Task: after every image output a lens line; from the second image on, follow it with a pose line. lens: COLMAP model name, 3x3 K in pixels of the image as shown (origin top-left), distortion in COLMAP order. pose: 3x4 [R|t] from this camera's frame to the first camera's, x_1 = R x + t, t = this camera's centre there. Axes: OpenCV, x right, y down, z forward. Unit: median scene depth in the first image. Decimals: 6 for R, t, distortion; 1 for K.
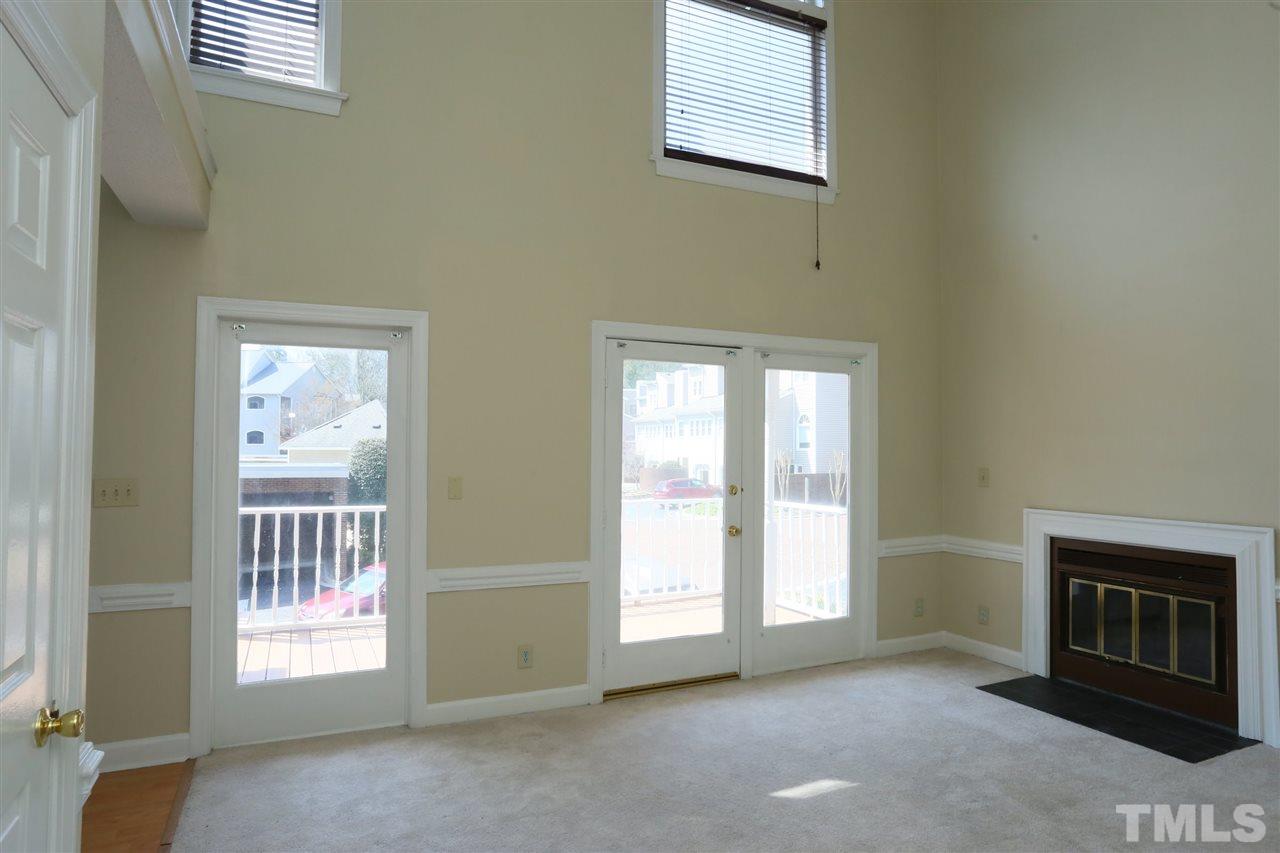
lens RADIAL K [[720.9, 0, 640.0], [0, 720.9, 426.5], [0, 0, 1]] dist [-0.037442, -0.000202]
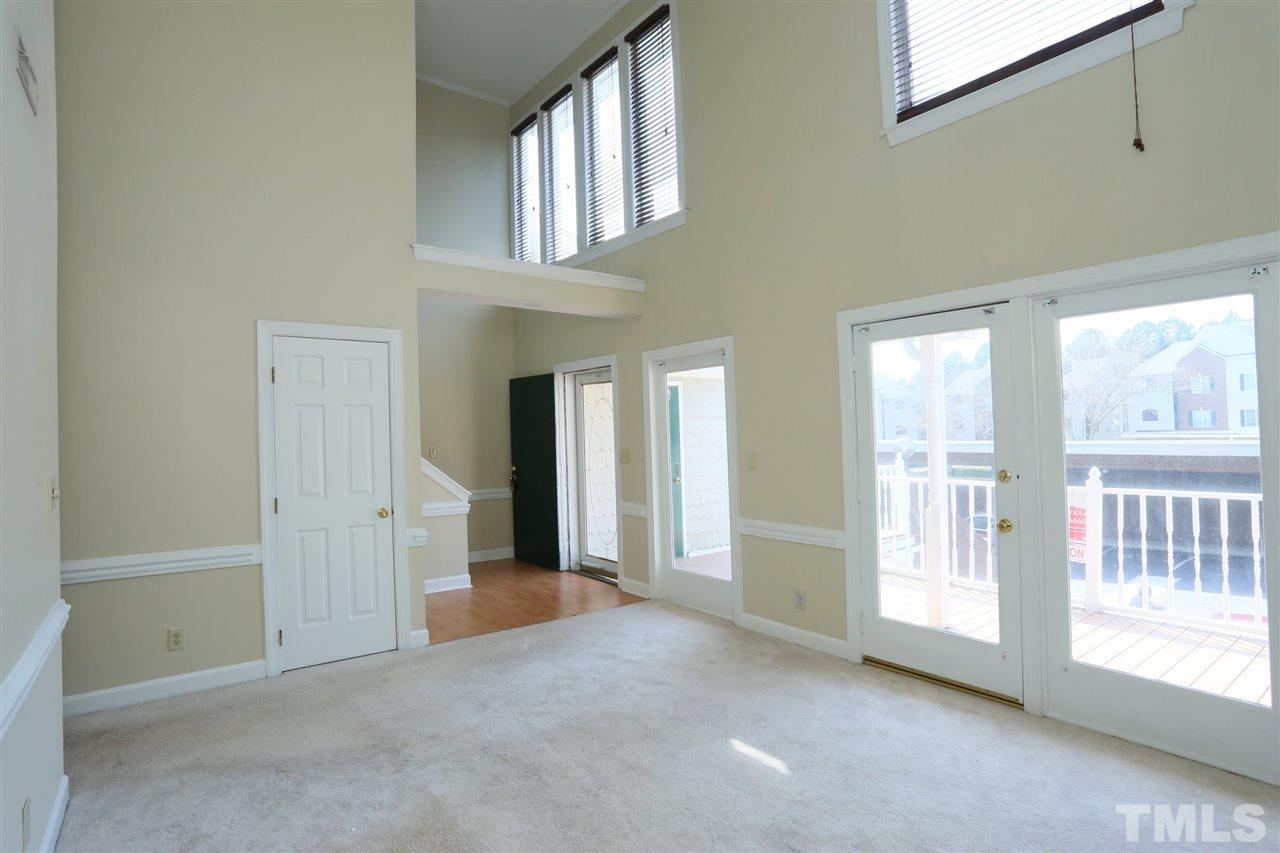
lens RADIAL K [[666.1, 0, 640.0], [0, 666.1, 426.5], [0, 0, 1]] dist [-0.001099, 0.001243]
pose [[0.227544, -0.019312, -0.973576, 0.815047], [0.048204, 0.998801, -0.008547, 0.019230], [0.972574, -0.044986, 0.228202, 0.443727]]
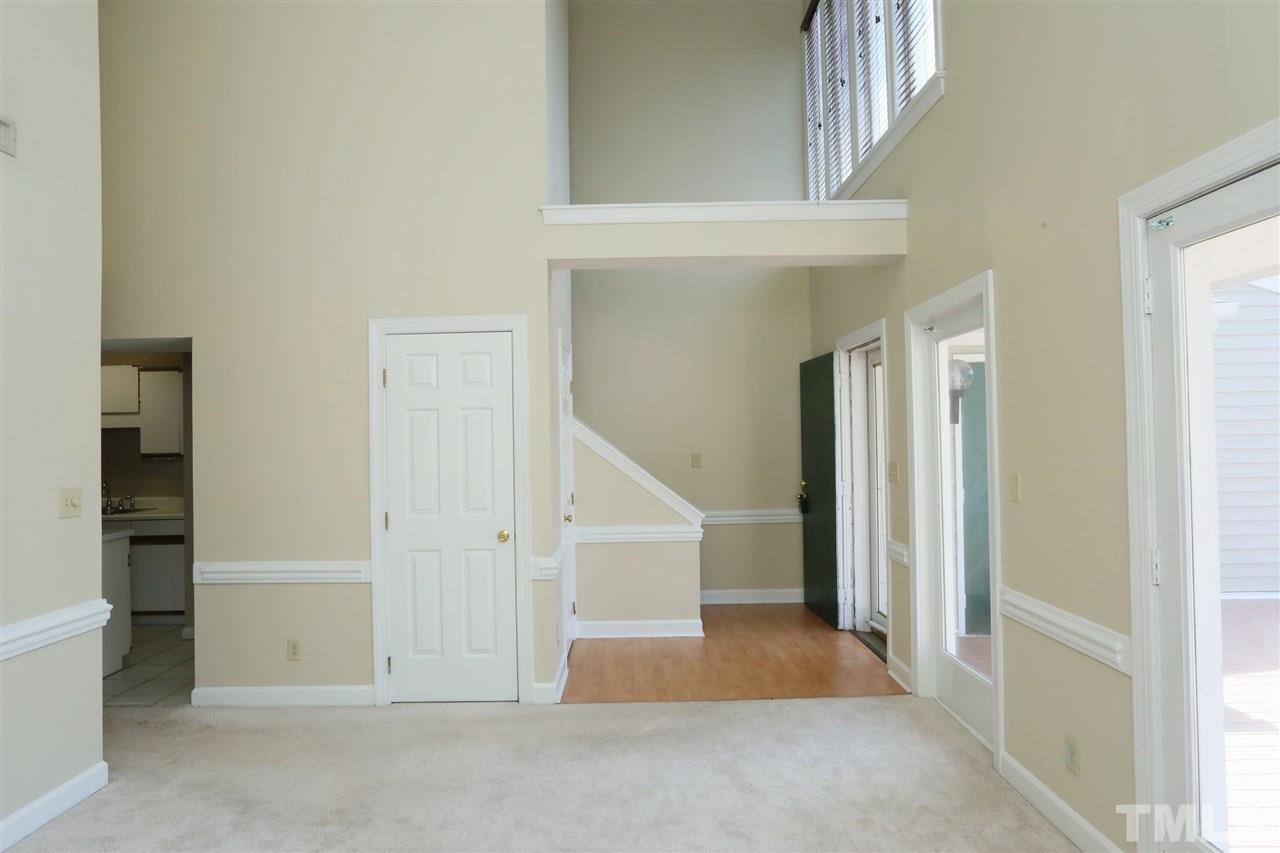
lens RADIAL K [[812.2, 0, 636.9], [0, 812.2, 435.9], [0, 0, 1]] dist [-0.025943, 0.000108]
pose [[-0.404735, -0.004121, -0.914425, 0.614694], [0.048144, 0.998507, -0.025809, 0.031062], [0.913166, -0.054470, -0.403932, 0.859362]]
